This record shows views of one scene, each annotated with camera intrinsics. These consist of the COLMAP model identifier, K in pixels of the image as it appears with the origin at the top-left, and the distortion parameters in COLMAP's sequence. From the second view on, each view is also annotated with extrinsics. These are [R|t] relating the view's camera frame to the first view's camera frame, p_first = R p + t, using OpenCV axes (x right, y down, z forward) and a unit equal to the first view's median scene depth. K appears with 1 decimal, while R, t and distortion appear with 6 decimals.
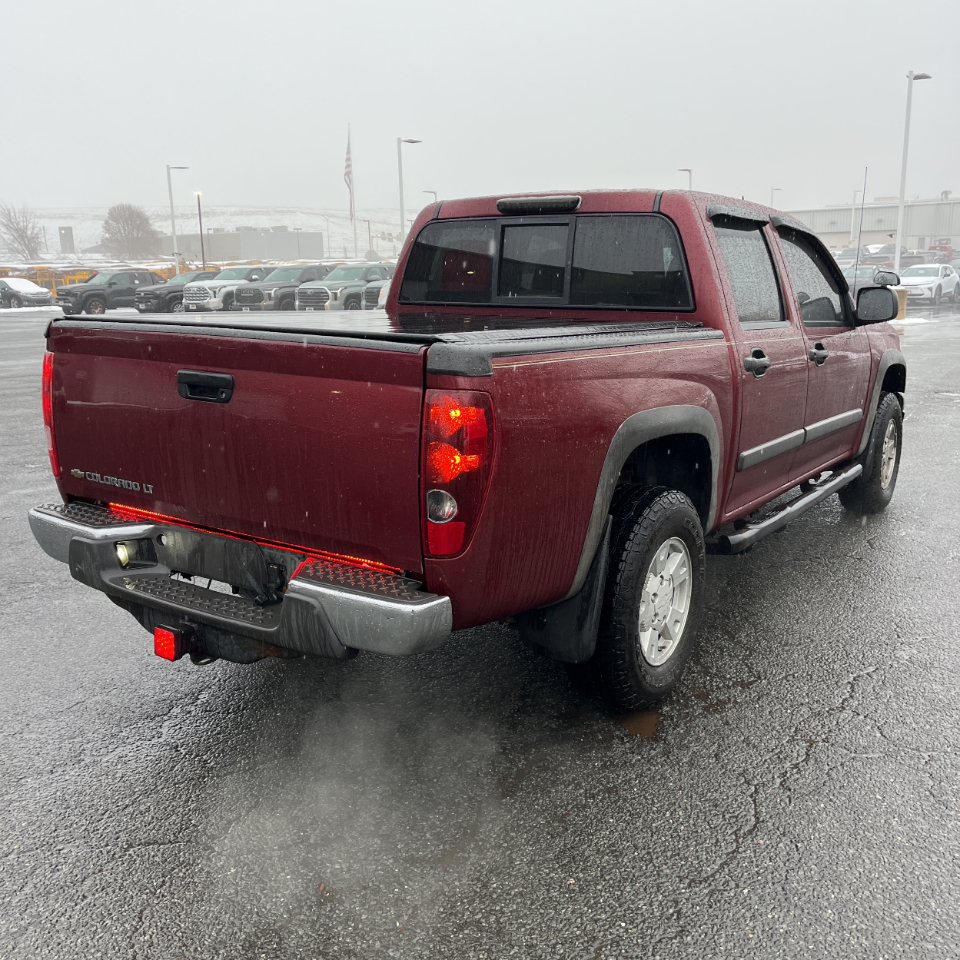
lens RADIAL K [[977.7, 0, 486.3], [0, 977.7, 477.0], [0, 0, 1]] dist [0.045416, -0.037135]
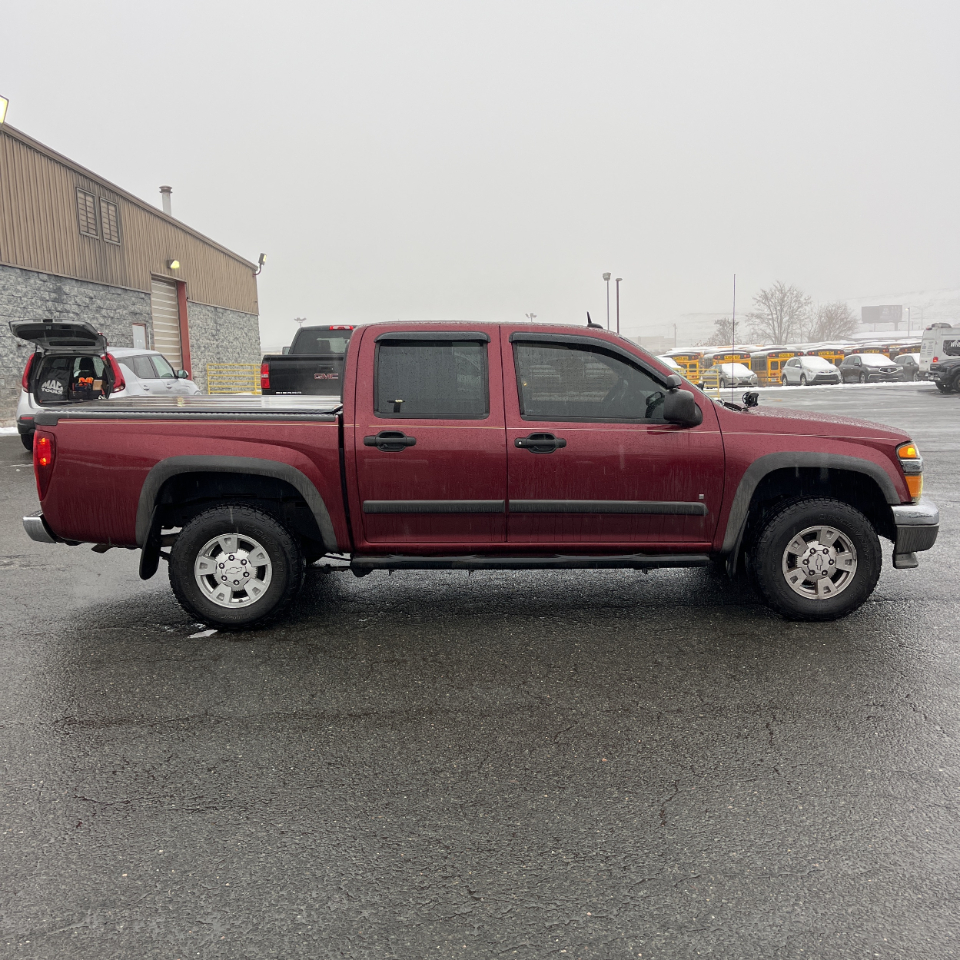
lens RADIAL K [[977.7, 0, 486.3], [0, 977.7, 477.0], [0, 0, 1]] dist [0.045416, -0.037135]
pose [[0.573589, 0.092808, -0.813869, 1.522486], [-0.155098, 0.987893, 0.003344, -0.090867], [0.804326, 0.124312, 0.581039, 0.286033]]
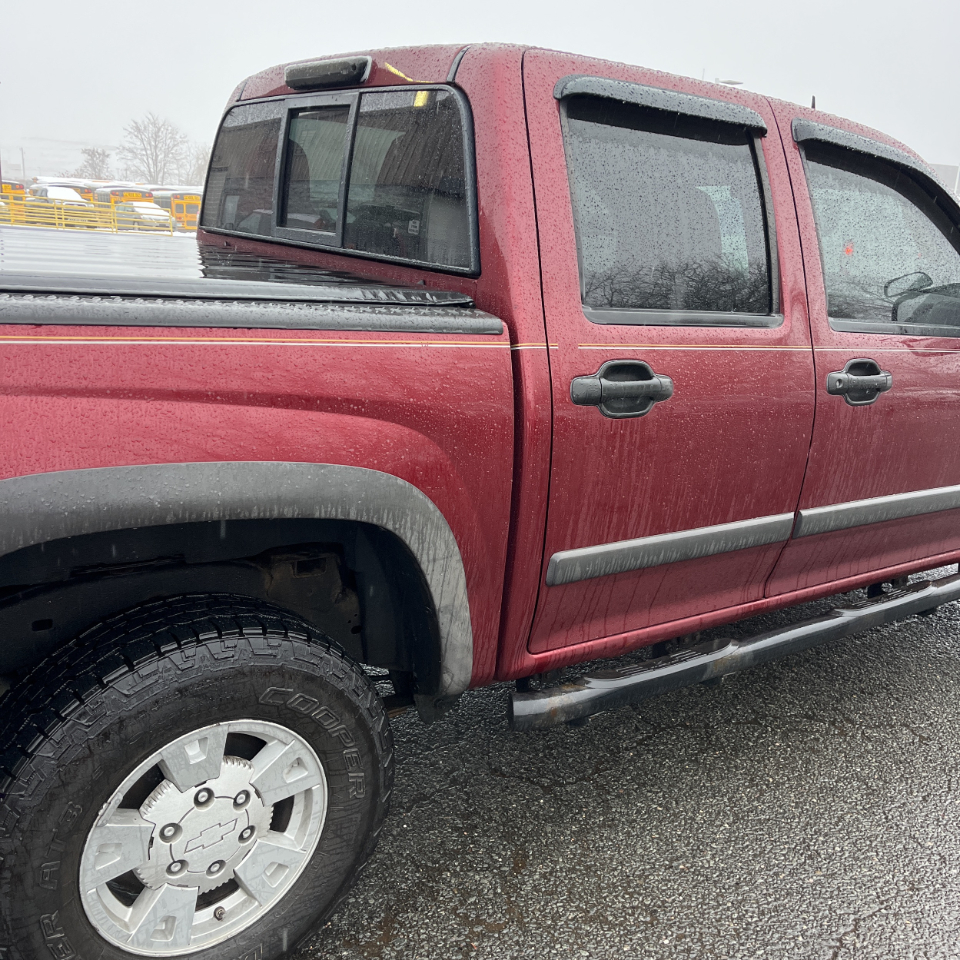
lens RADIAL K [[967.6, 0, 479.8], [0, 967.6, 497.9], [0, 0, 1]] dist [0.023591, -0.006879]
pose [[0.941196, 0.155836, -0.299776, 0.365885], [-0.137094, 0.987099, 0.082706, -0.090280], [0.308797, -0.036745, 0.950418, 0.478132]]
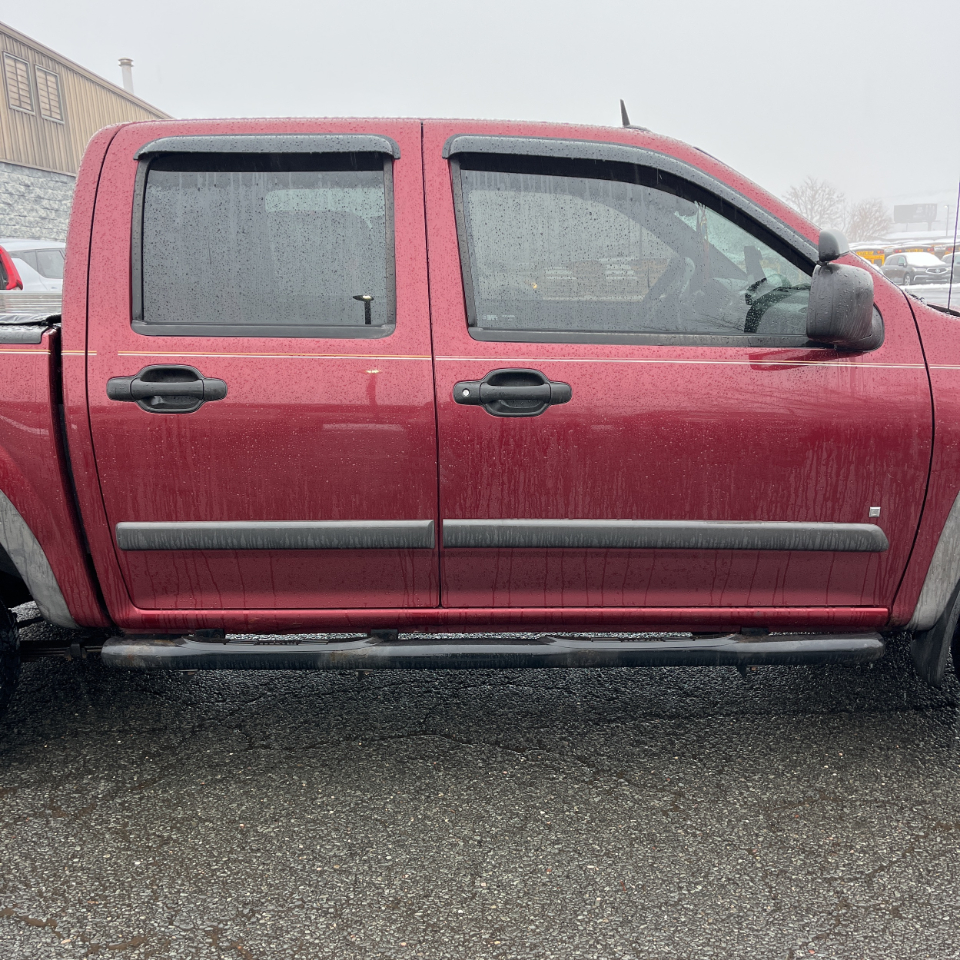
lens RADIAL K [[977.7, 0, 486.3], [0, 977.7, 477.0], [0, 0, 1]] dist [0.045416, -0.037135]
pose [[0.560342, 0.167673, -0.811112, 0.907225], [-0.152479, 0.983440, 0.097960, -0.153079], [0.814105, 0.068786, 0.576630, 0.803348]]
